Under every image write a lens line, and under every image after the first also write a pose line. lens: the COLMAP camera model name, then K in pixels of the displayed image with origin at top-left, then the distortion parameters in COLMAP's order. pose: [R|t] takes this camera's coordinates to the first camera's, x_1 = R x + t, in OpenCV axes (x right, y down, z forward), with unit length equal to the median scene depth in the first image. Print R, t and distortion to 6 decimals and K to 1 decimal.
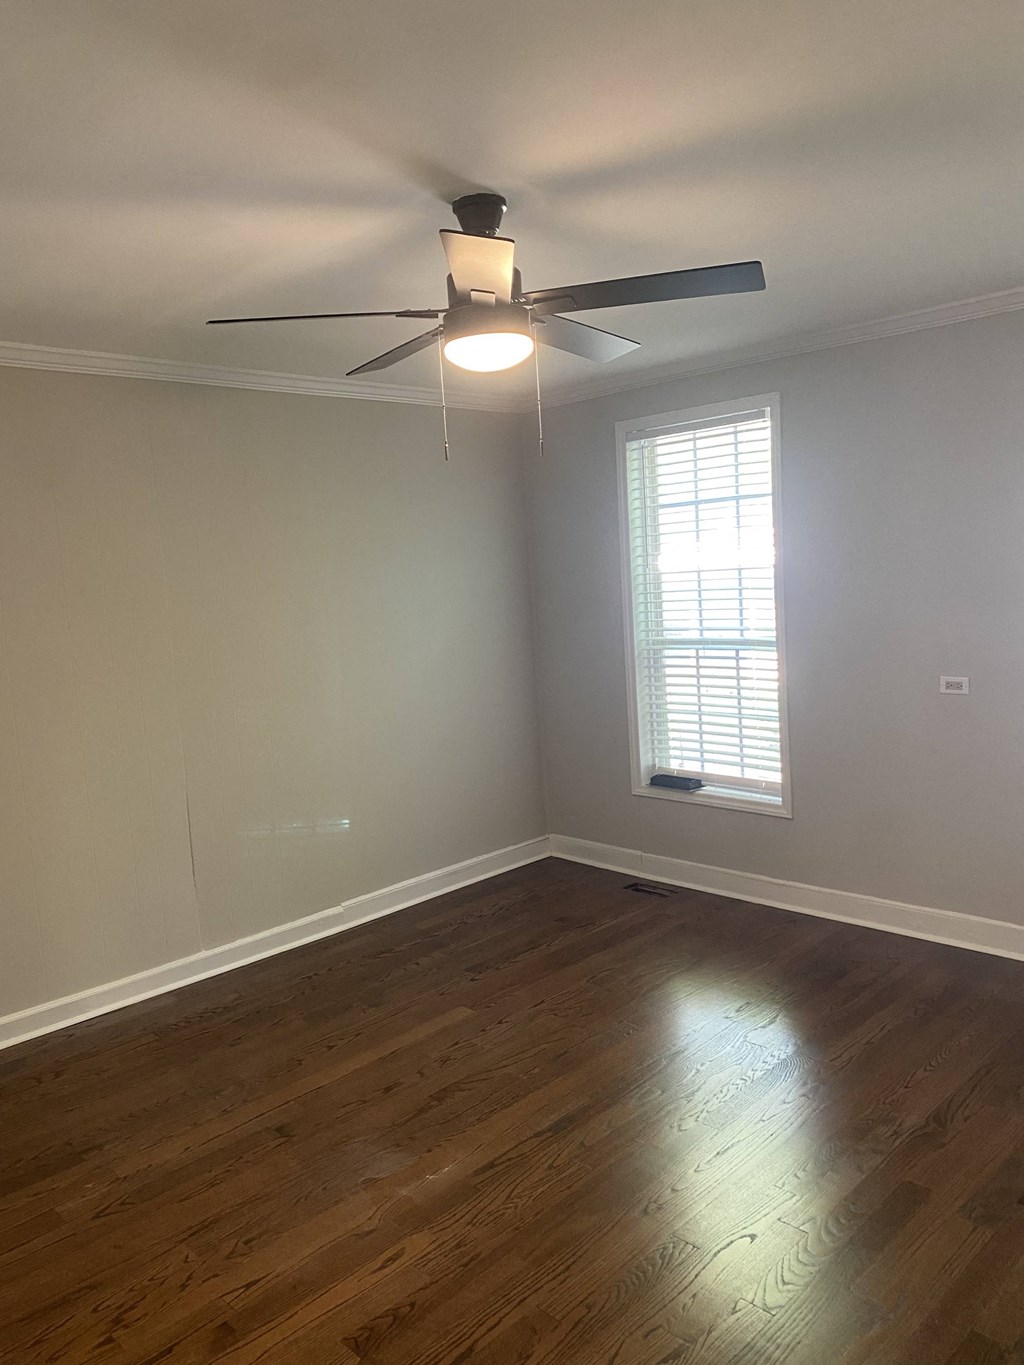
lens RADIAL K [[1033.2, 0, 497.6], [0, 1033.2, 670.6], [0, 0, 1]] dist [0.047159, -0.053312]
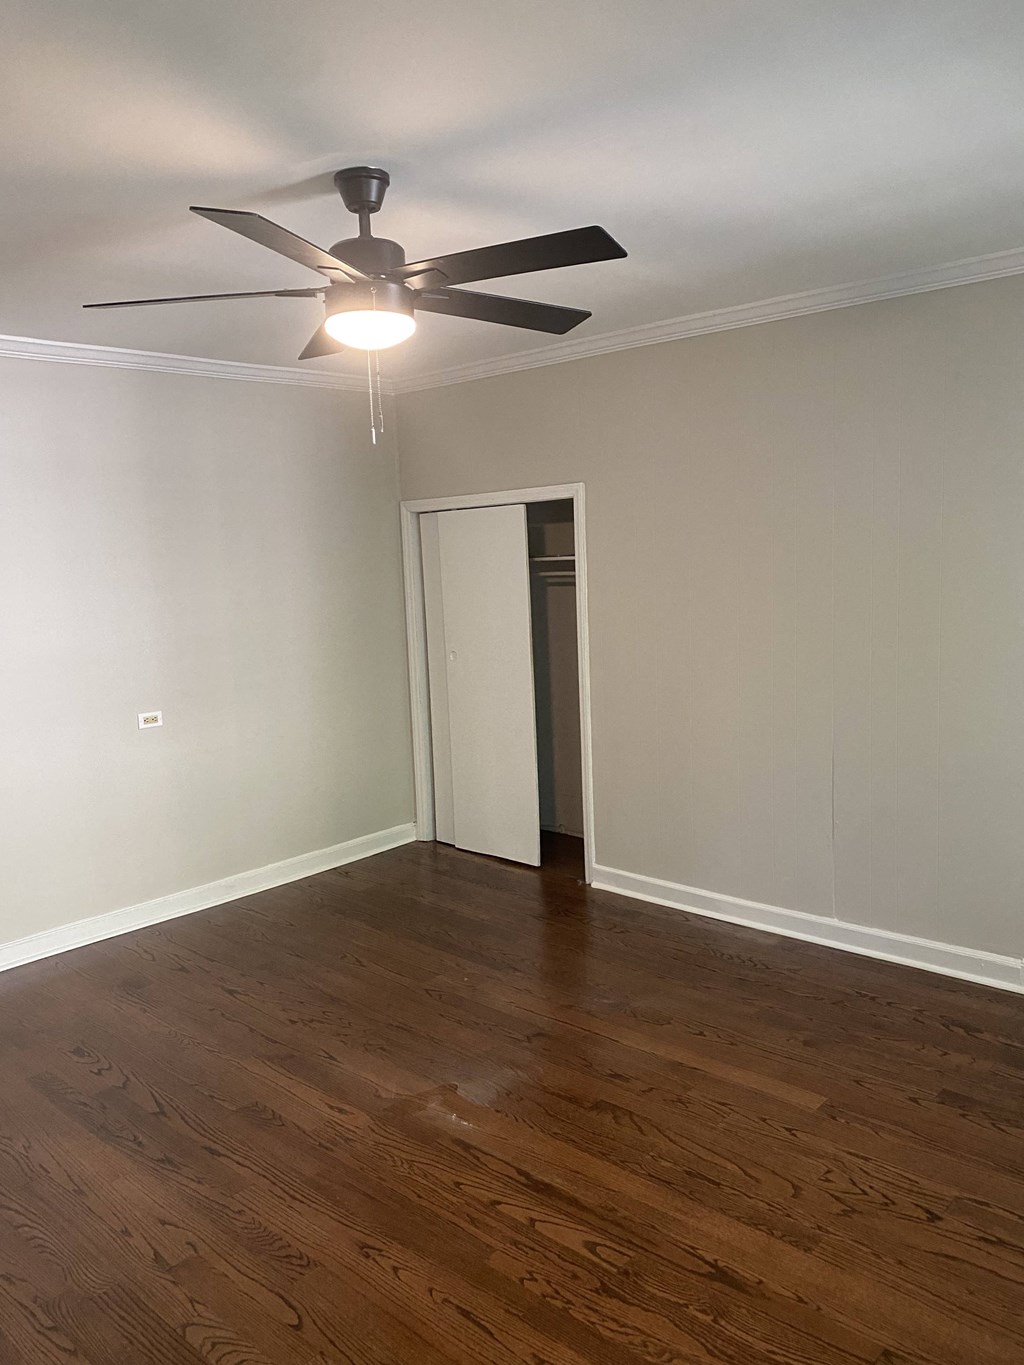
lens RADIAL K [[1048.8, 0, 510.4], [0, 1048.8, 666.2], [0, 0, 1]] dist [0.005260, 0.007119]
pose [[0.057818, 0.169093, -0.983903, 0.793252], [-0.061383, 0.984289, 0.165552, -0.127340], [0.996438, 0.050823, 0.067289, 0.833562]]
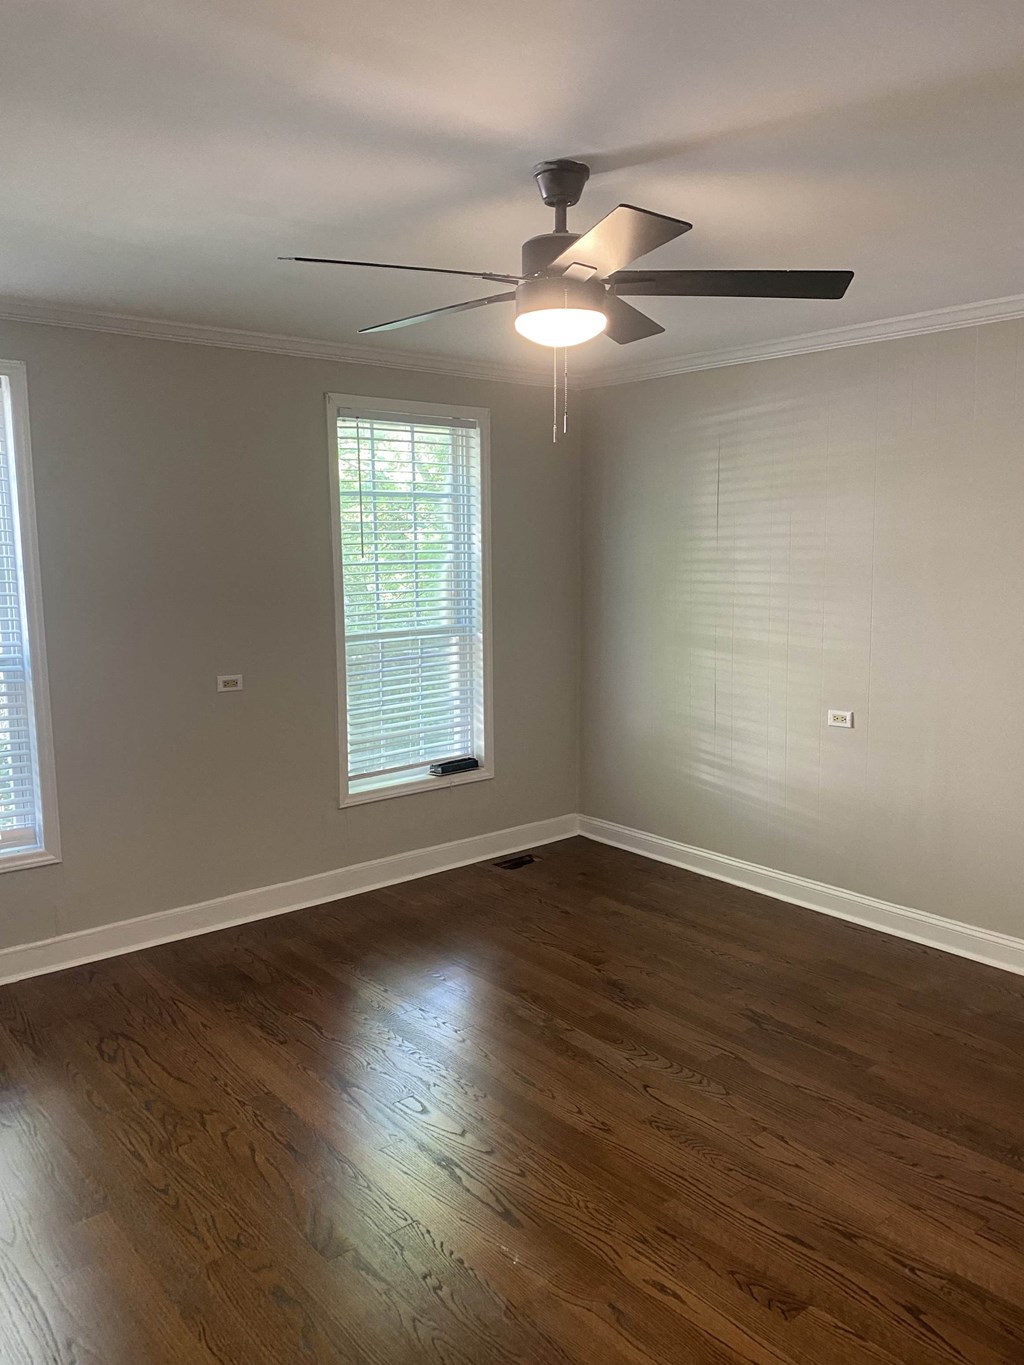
lens RADIAL K [[1048.8, 0, 510.4], [0, 1048.8, 666.2], [0, 0, 1]] dist [0.005260, 0.007119]
pose [[0.088482, -0.056716, 0.994462, -0.772576], [0.100920, 0.993751, 0.047696, -0.032650], [-0.990952, 0.096140, 0.093652, 0.759976]]
